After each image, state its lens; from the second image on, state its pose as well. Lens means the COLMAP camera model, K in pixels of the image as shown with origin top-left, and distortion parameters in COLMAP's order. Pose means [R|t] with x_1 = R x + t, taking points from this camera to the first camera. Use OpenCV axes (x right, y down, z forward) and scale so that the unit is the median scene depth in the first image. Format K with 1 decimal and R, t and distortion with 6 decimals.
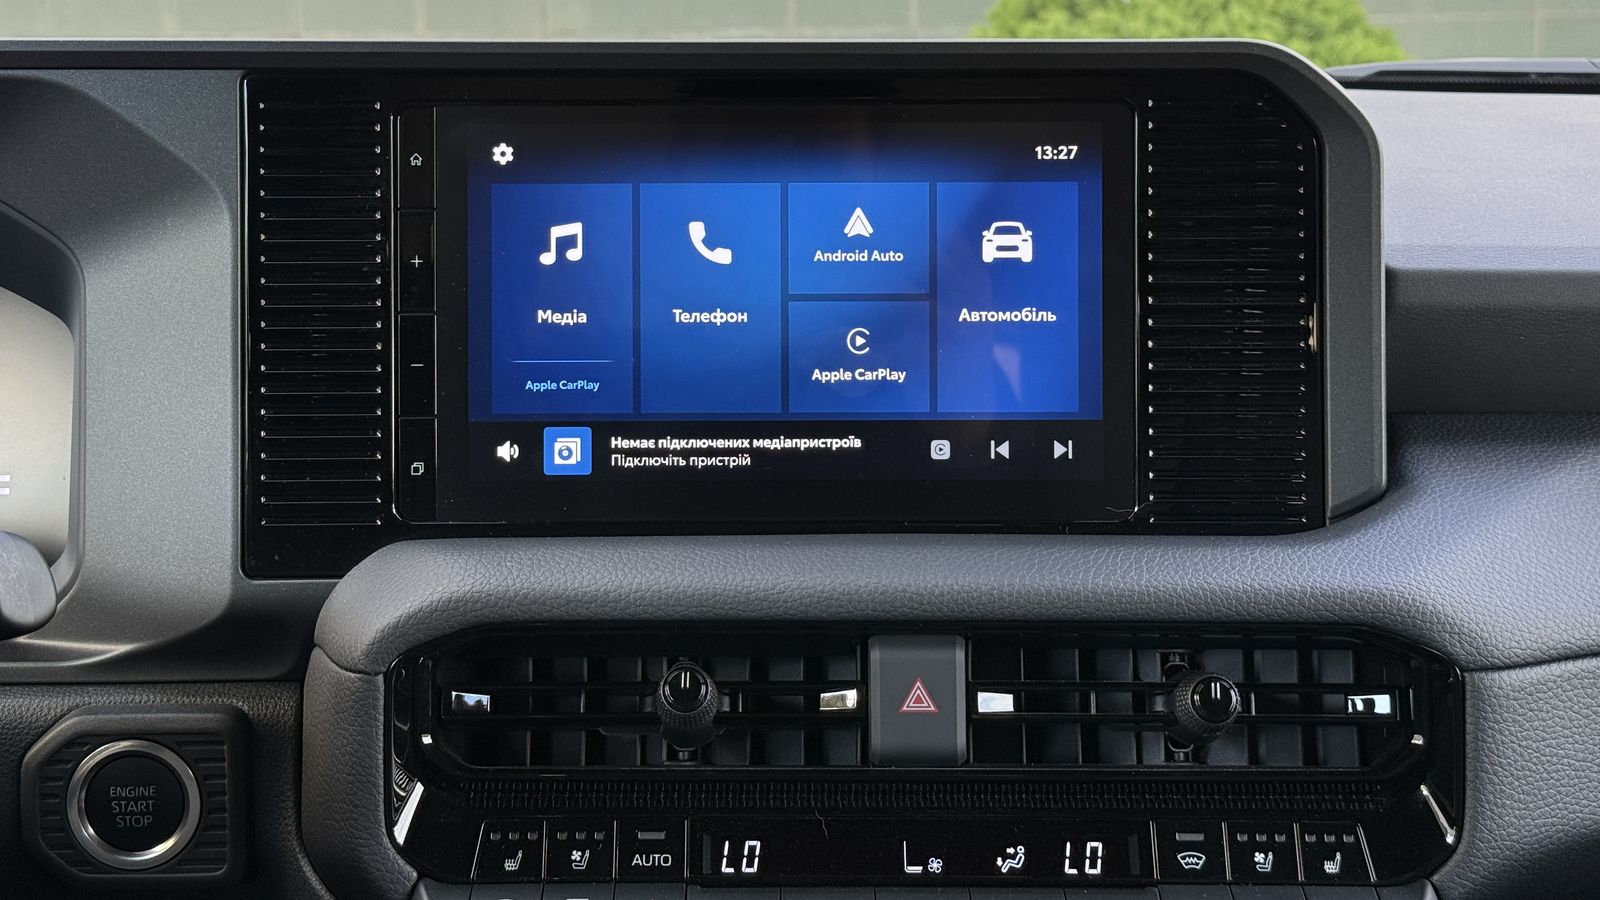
lens RADIAL K [[2682.4, 0, 769.2], [0, 2682.4, 214.8], [0, 0, 1]] dist [0.151472, -0.146504]
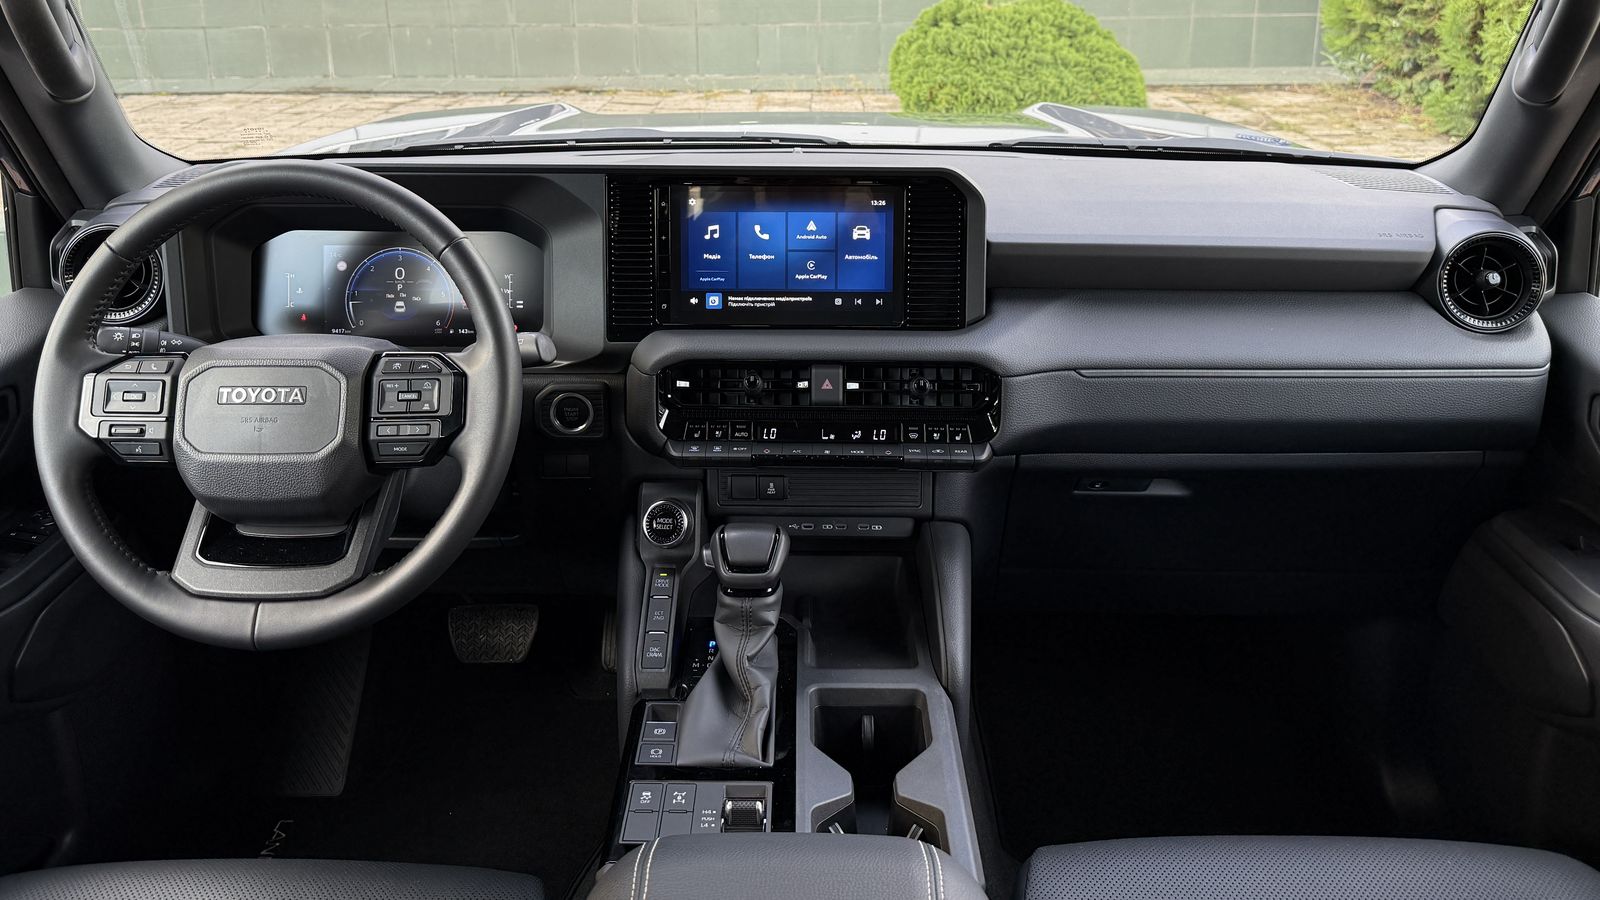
lens RADIAL K [[1383.4, 0, 792.7], [0, 1383.4, 249.5], [0, 0, 1]] dist [0.186858, -0.488819]
pose [[0.999871, 0.008051, -0.013931, 0.034036], [-0.006457, 0.993813, 0.110880, -0.141691], [0.014737, -0.110775, 0.993736, -0.530787]]
